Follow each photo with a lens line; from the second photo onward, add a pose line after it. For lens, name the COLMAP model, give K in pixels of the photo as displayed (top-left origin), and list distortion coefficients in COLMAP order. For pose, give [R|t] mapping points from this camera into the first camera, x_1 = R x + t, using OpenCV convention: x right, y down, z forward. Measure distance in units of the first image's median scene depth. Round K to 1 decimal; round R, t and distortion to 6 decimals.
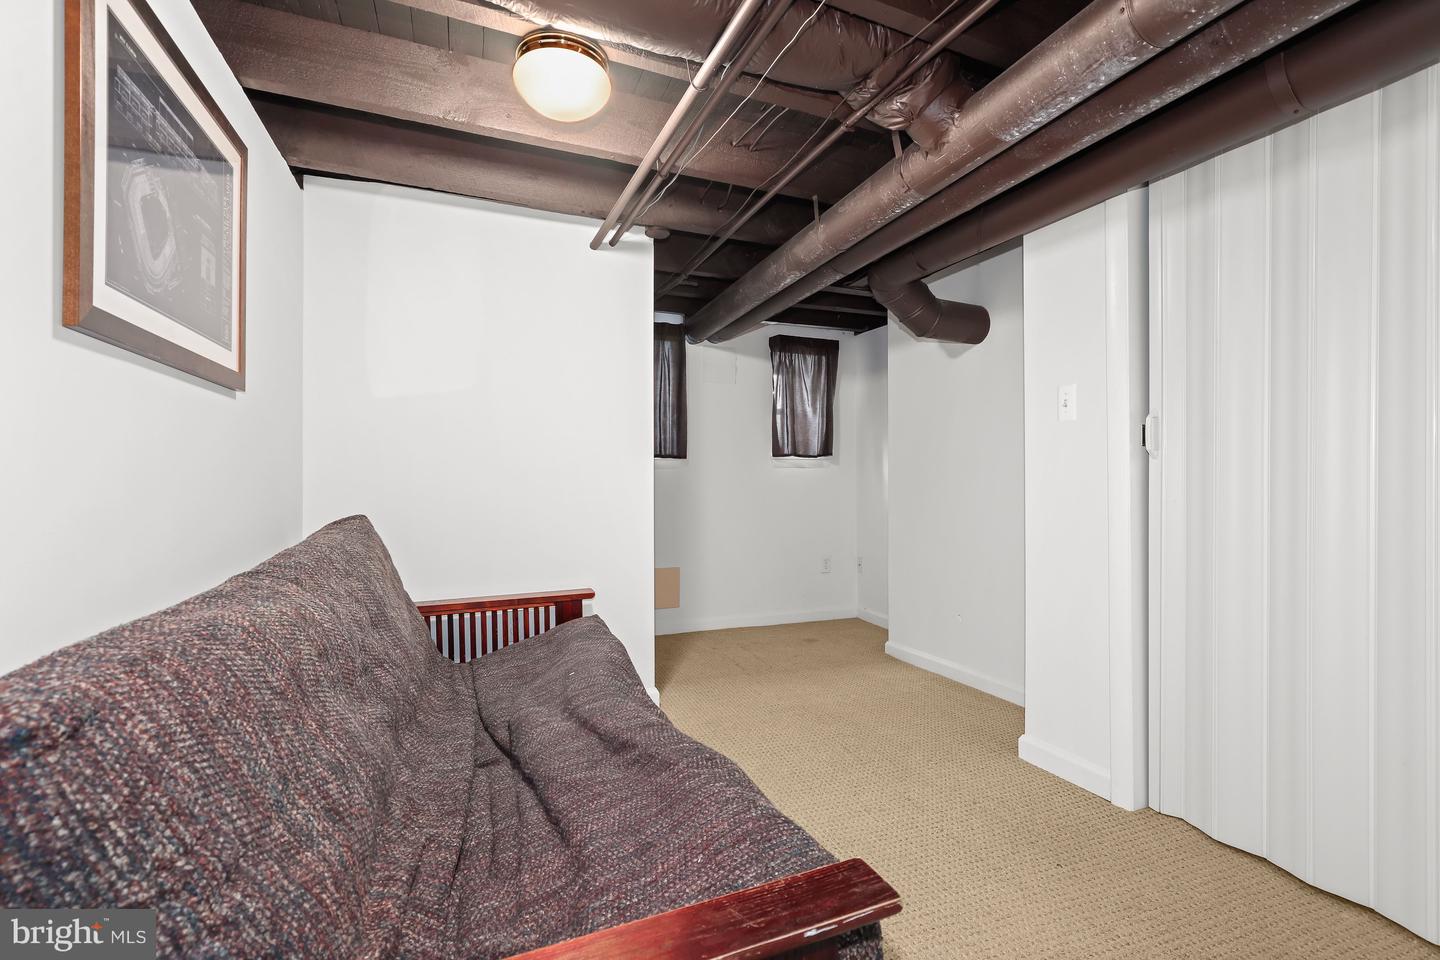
lens RADIAL K [[669.9, 0, 718.7], [0, 669.9, 483.4], [0, 0, 1]] dist [-0.001984, 0.000296]
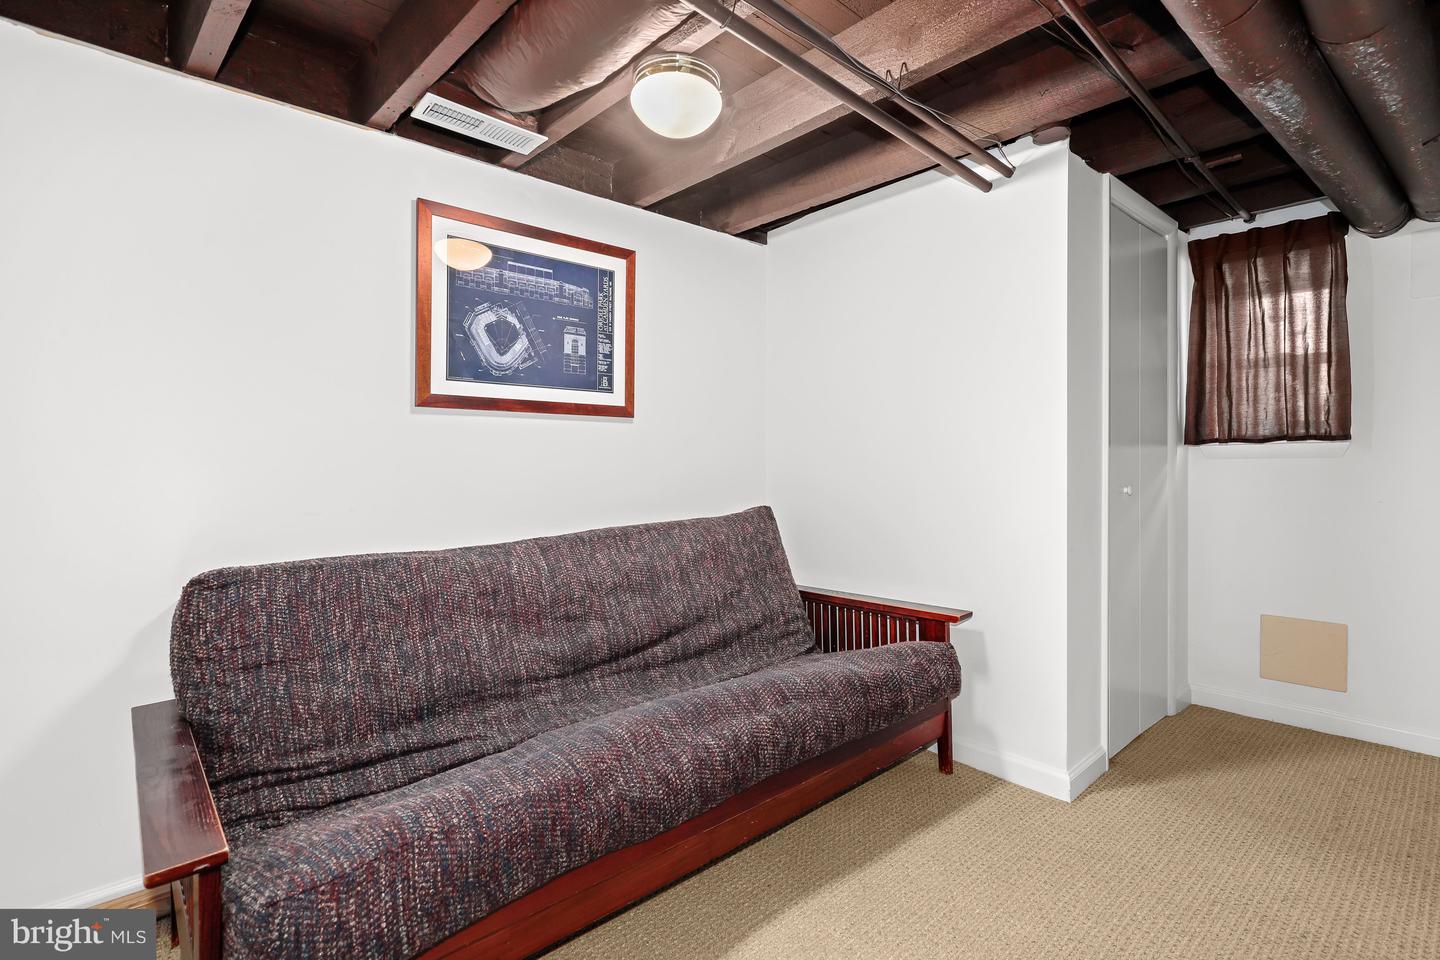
lens RADIAL K [[669.9, 0, 718.8], [0, 669.9, 467.2], [0, 0, 1]] dist [-0.001984, 0.000296]
pose [[0.341321, 0.000213, -0.939947, 0.774094], [-0.002103, 0.999998, -0.000537, -0.030599], [0.939944, 0.002160, 0.341321, 0.710884]]
